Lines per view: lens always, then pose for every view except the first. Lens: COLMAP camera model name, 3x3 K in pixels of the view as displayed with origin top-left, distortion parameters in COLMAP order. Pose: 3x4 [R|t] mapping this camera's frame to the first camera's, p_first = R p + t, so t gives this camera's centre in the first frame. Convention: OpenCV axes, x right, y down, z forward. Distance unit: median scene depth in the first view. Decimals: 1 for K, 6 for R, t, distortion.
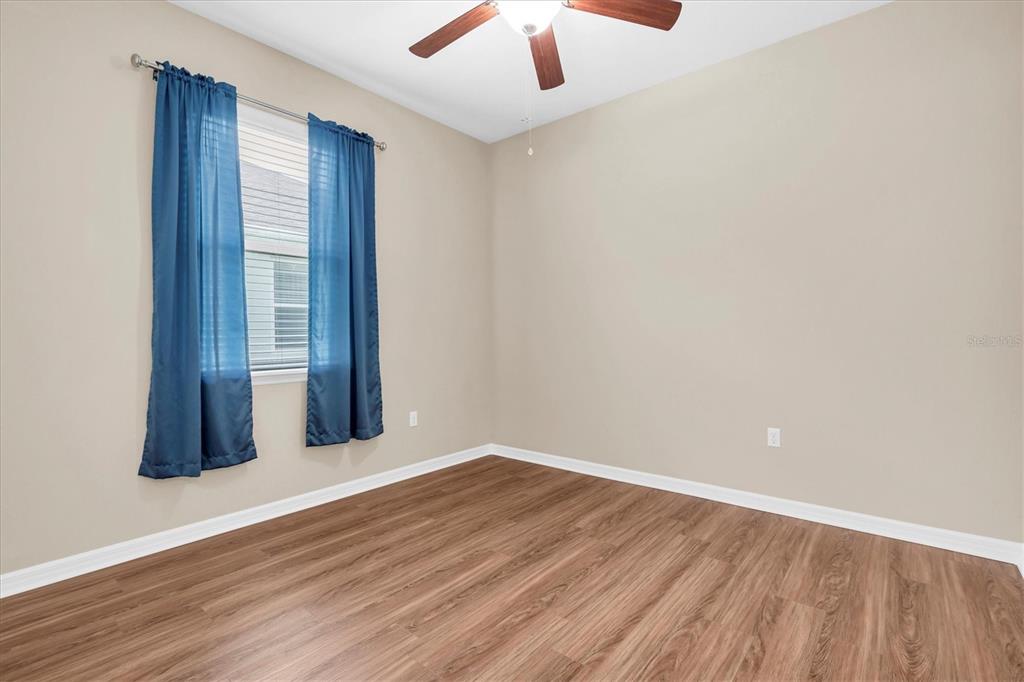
lens RADIAL K [[471.6, 0, 512.0], [0, 471.6, 341.0], [0, 0, 1]] dist [-0.000581, 0.000067]
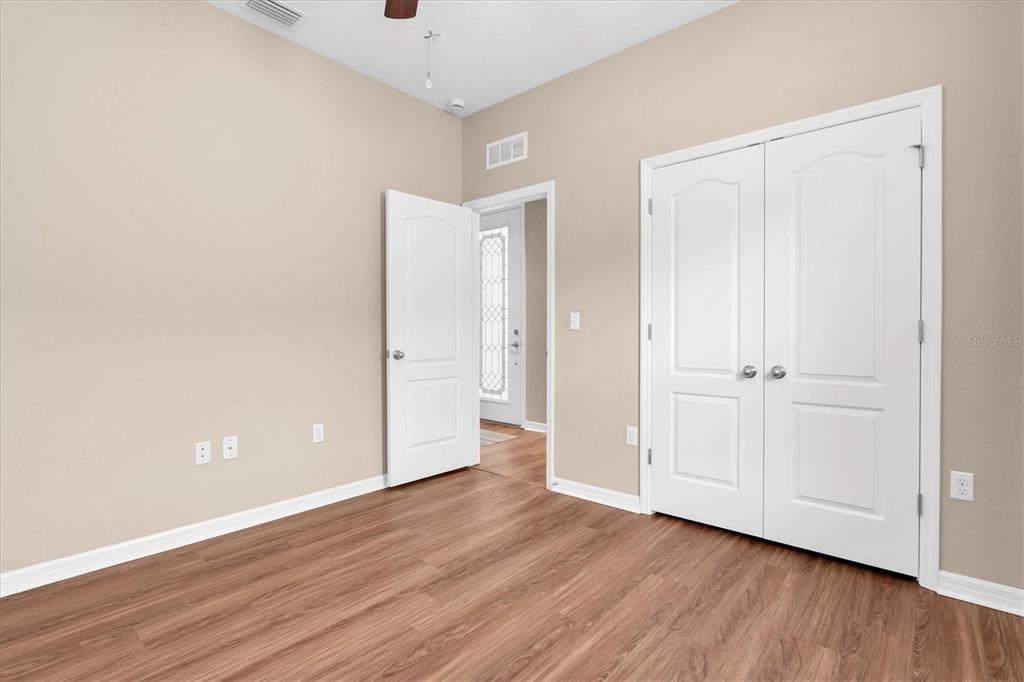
lens RADIAL K [[471.6, 0, 512.0], [0, 471.6, 341.0], [0, 0, 1]] dist [-0.000581, 0.000067]
pose [[-0.999783, 0.008244, 0.019118, -0.112689], [0.008928, 0.999313, 0.035957, -0.022667], [-0.018809, 0.036120, -0.999170, 1.933735]]
